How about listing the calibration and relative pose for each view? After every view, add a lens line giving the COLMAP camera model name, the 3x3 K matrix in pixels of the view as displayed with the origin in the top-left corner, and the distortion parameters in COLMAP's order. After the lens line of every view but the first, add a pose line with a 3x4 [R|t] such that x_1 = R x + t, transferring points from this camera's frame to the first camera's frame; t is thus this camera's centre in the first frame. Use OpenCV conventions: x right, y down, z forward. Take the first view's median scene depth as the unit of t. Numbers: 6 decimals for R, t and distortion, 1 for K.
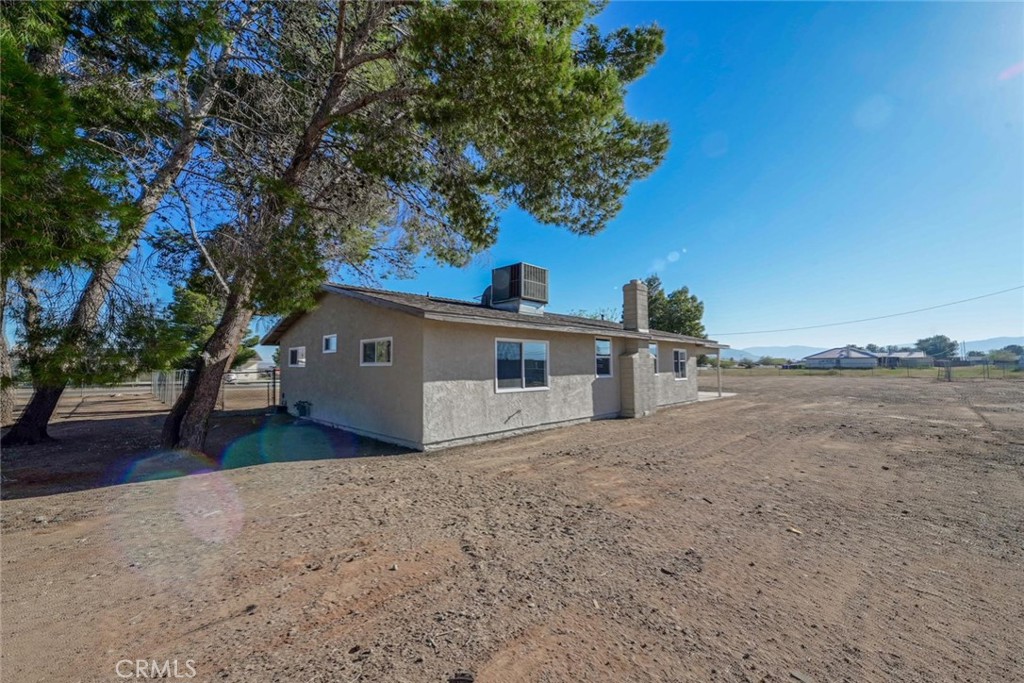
lens RADIAL K [[403.7, 0, 515.9], [0, 403.7, 342.4], [0, 0, 1]] dist [-0.011972, 0.000077]
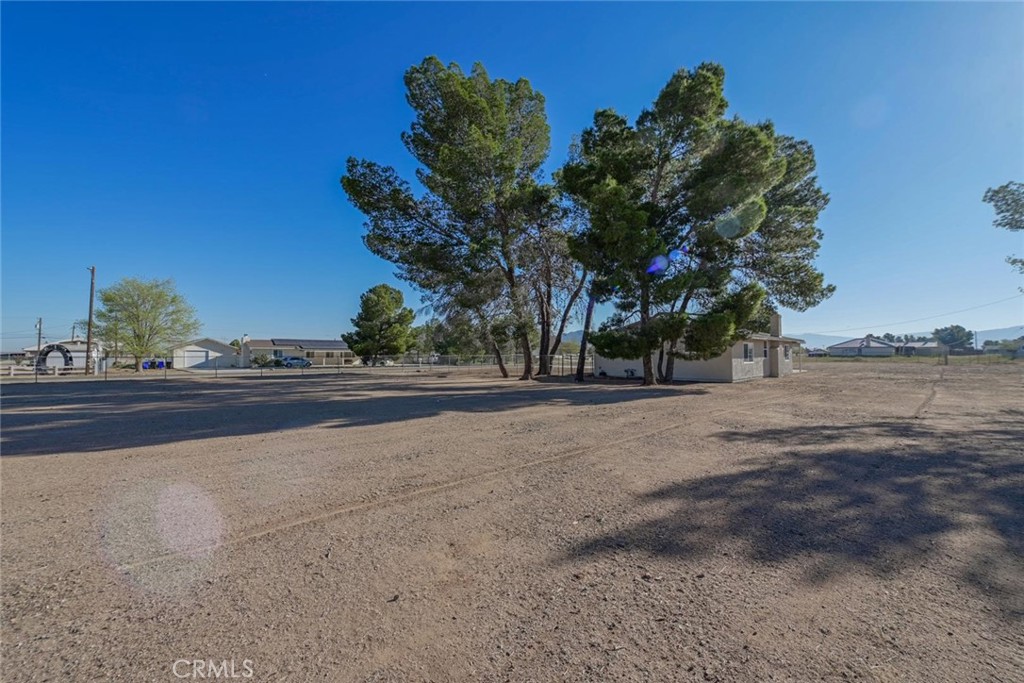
lens RADIAL K [[403.7, 0, 515.9], [0, 403.7, 342.4], [0, 0, 1]] dist [-0.011972, 0.000077]
pose [[0.999732, -0.000177, -0.023130, -0.108756], [0.000837, 0.999592, 0.028568, -0.006251], [0.023115, -0.028579, 0.999324, -0.118362]]
